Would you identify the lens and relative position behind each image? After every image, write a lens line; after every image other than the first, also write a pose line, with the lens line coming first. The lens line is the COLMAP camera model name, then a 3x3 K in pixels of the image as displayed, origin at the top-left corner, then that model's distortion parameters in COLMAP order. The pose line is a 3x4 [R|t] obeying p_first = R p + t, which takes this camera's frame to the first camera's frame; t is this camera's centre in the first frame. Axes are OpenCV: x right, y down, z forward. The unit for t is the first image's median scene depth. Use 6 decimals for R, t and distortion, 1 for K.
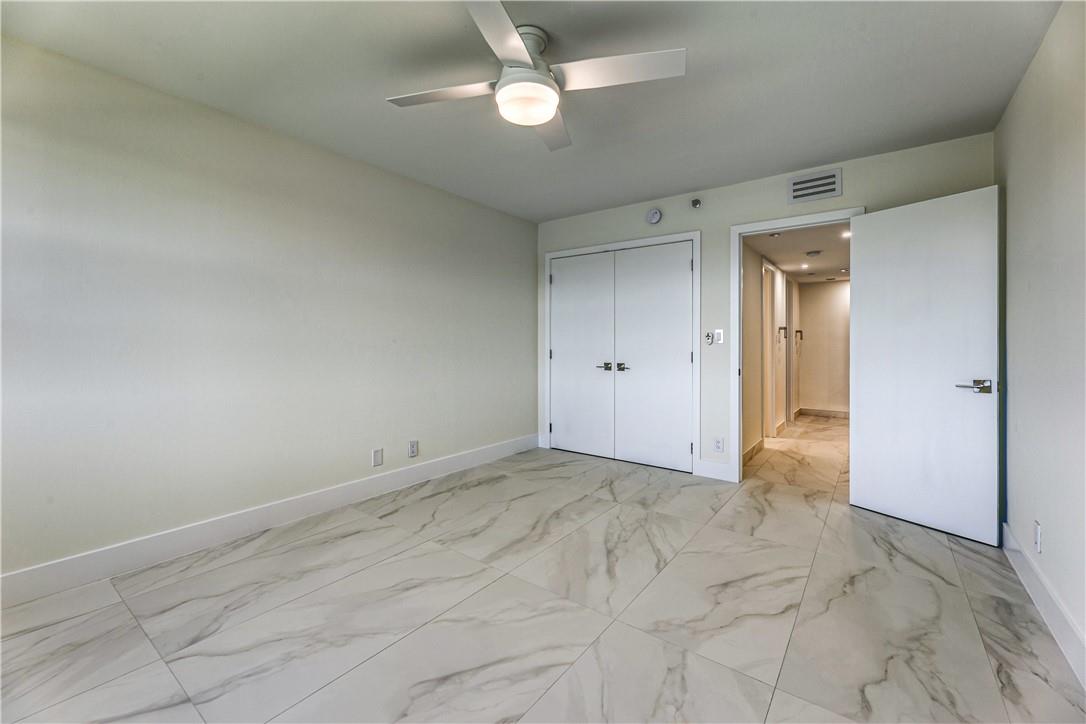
lens RADIAL K [[443.2, 0, 548.6], [0, 443.2, 339.8], [0, 0, 1]] dist [0.001640, 0.000275]
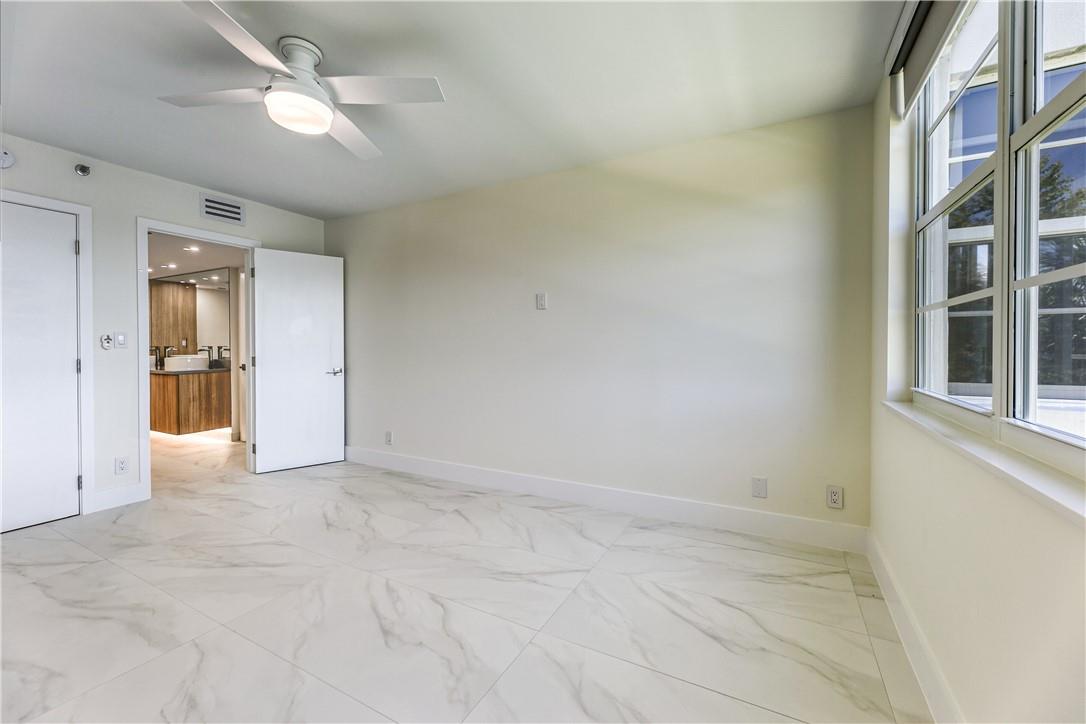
lens RADIAL K [[443.2, 0, 561.4], [0, 443.2, 347.0], [0, 0, 1]] dist [0.001640, 0.000275]
pose [[-0.179361, -0.005688, 0.983767, -0.908074], [-0.005549, 0.999973, 0.004770, -0.004230], [-0.983768, -0.004604, -0.179388, 0.463263]]
